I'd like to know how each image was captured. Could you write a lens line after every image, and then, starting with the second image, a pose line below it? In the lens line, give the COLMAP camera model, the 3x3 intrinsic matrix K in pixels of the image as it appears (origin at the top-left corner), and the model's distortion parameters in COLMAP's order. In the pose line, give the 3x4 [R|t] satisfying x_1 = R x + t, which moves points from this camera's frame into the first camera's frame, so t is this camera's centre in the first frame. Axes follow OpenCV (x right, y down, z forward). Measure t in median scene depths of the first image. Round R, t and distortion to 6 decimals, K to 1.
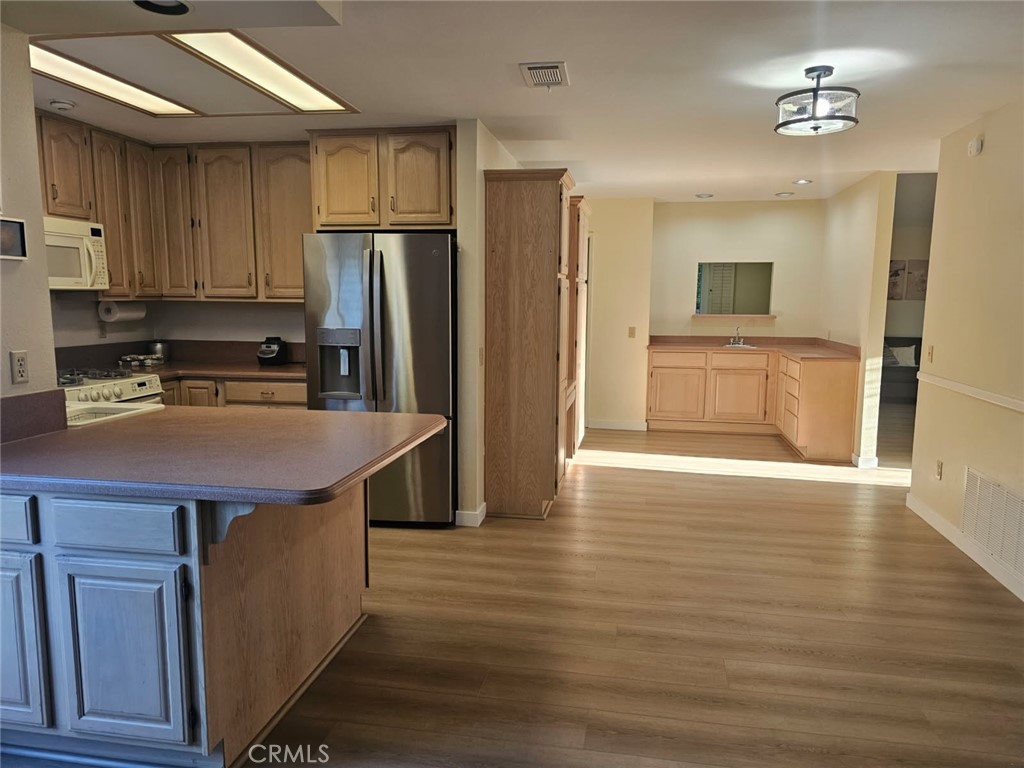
lens RADIAL K [[725.2, 0, 515.0], [0, 725.2, 397.2], [0, 0, 1]] dist [0.052457, -0.052938]
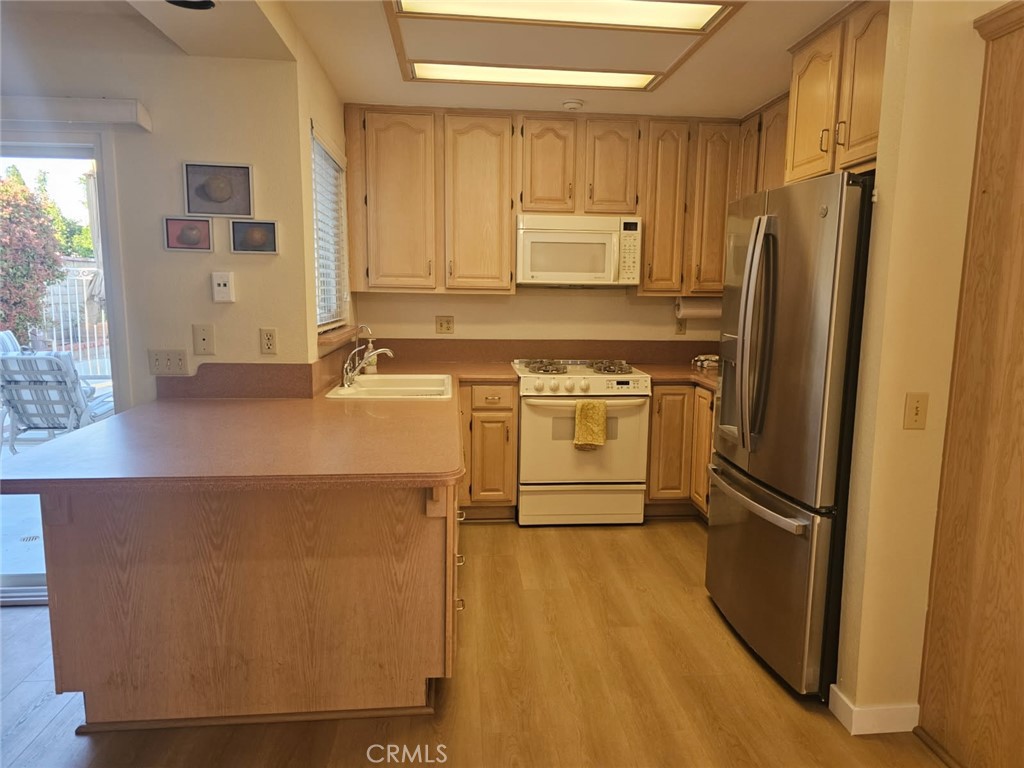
lens RADIAL K [[721.2, 0, 528.6], [0, 721.2, 396.2], [0, 0, 1]] dist [0.062022, -0.058107]
pose [[0.269644, 0.141625, -0.952489, 0.354251], [-0.146560, 0.983638, 0.104766, -0.080399], [0.951742, 0.111347, 0.285988, 0.609891]]
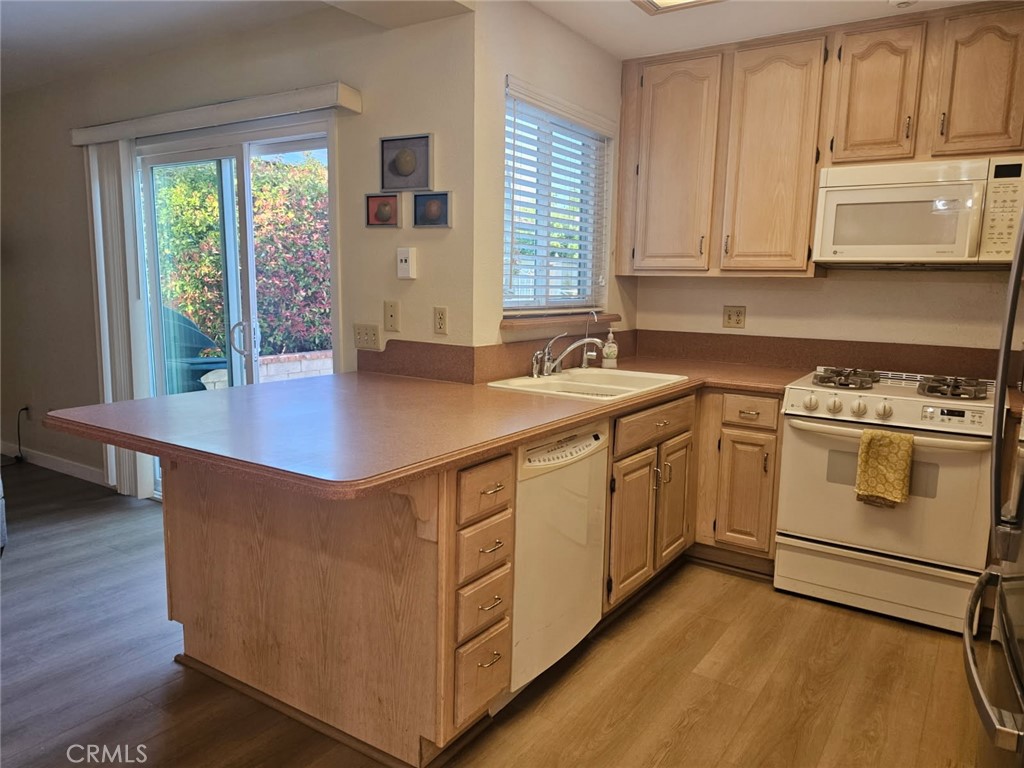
lens RADIAL K [[729.8, 0, 509.0], [0, 729.8, 389.3], [0, 0, 1]] dist [0.048953, -0.045168]
pose [[-0.401912, 0.121053, -0.907642, 0.201258], [-0.151088, 0.968870, 0.196122, -0.101381], [0.903128, 0.215957, -0.371110, 0.881472]]
